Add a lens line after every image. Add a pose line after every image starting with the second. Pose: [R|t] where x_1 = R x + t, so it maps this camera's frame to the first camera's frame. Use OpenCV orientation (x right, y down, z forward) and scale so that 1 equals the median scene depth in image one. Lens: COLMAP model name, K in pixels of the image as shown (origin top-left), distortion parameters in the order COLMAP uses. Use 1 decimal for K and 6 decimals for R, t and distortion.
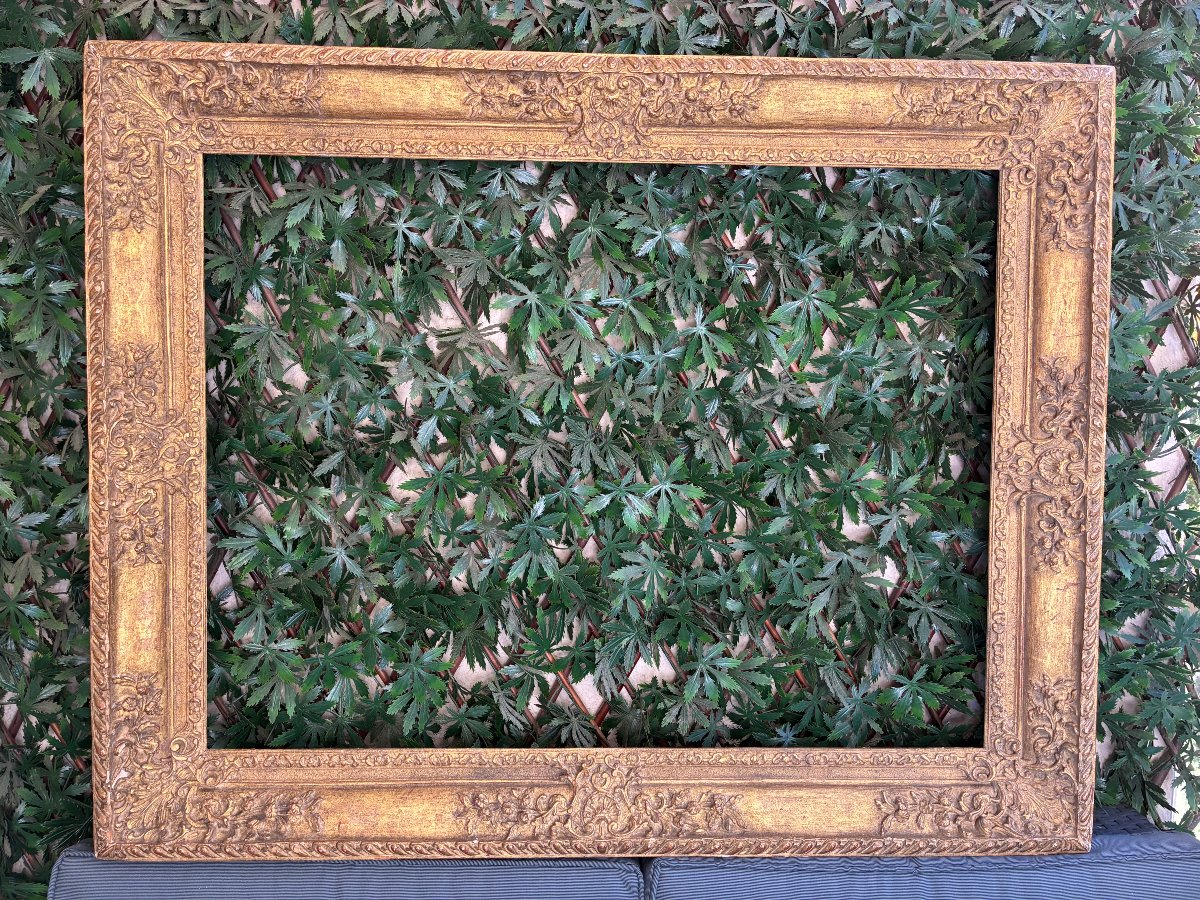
lens RADIAL K [[910.9, 0, 600.0], [0, 910.9, 450.0], [0, 0, 1]] dist [0.066639, -0.088593]
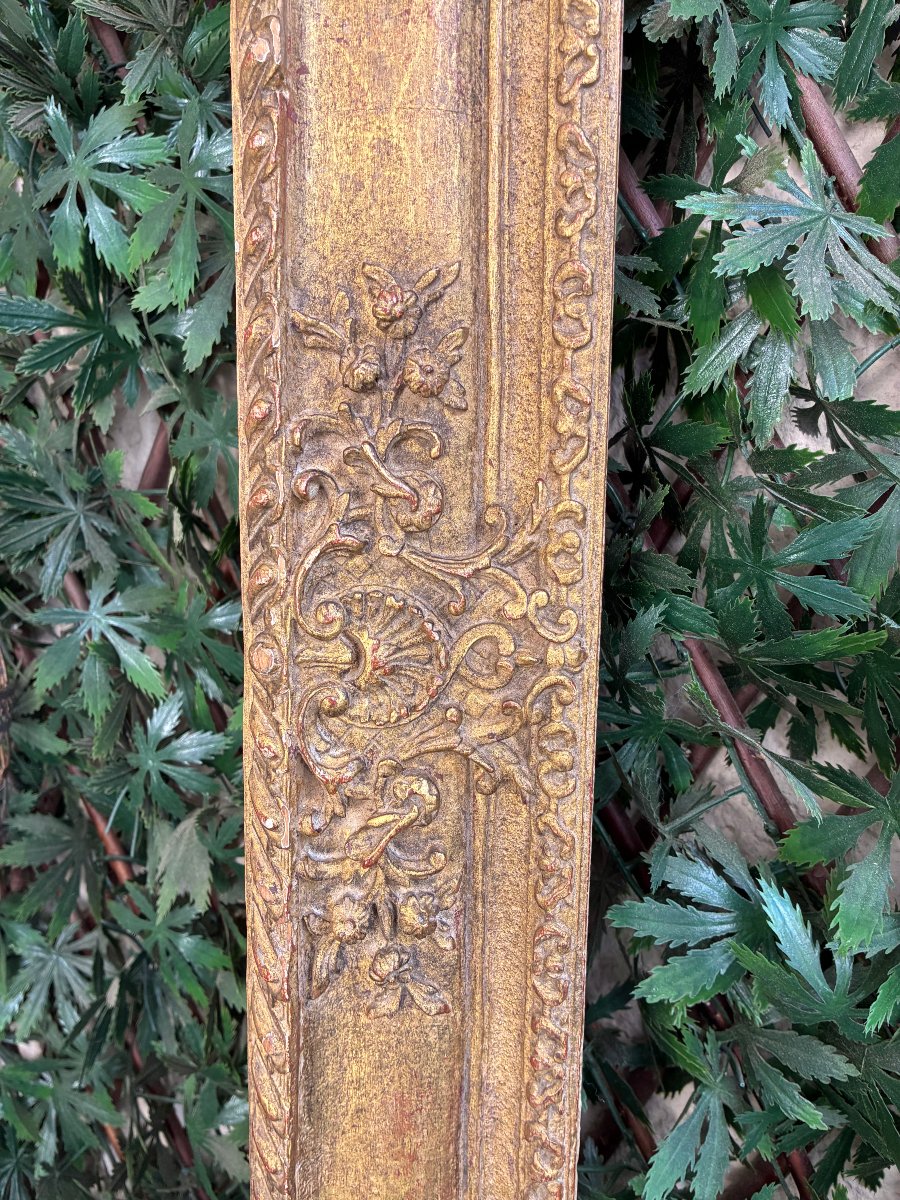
lens RADIAL K [[910.9, 0, 450.0], [0, 910.9, 600.0], [0, 0, 1]] dist [0.066639, -0.088593]
pose [[0.874825, 0.078577, -0.478024, -0.341046], [-0.026503, 0.993043, 0.114731, -0.046940], [0.483714, -0.087700, 0.870821, 0.746874]]
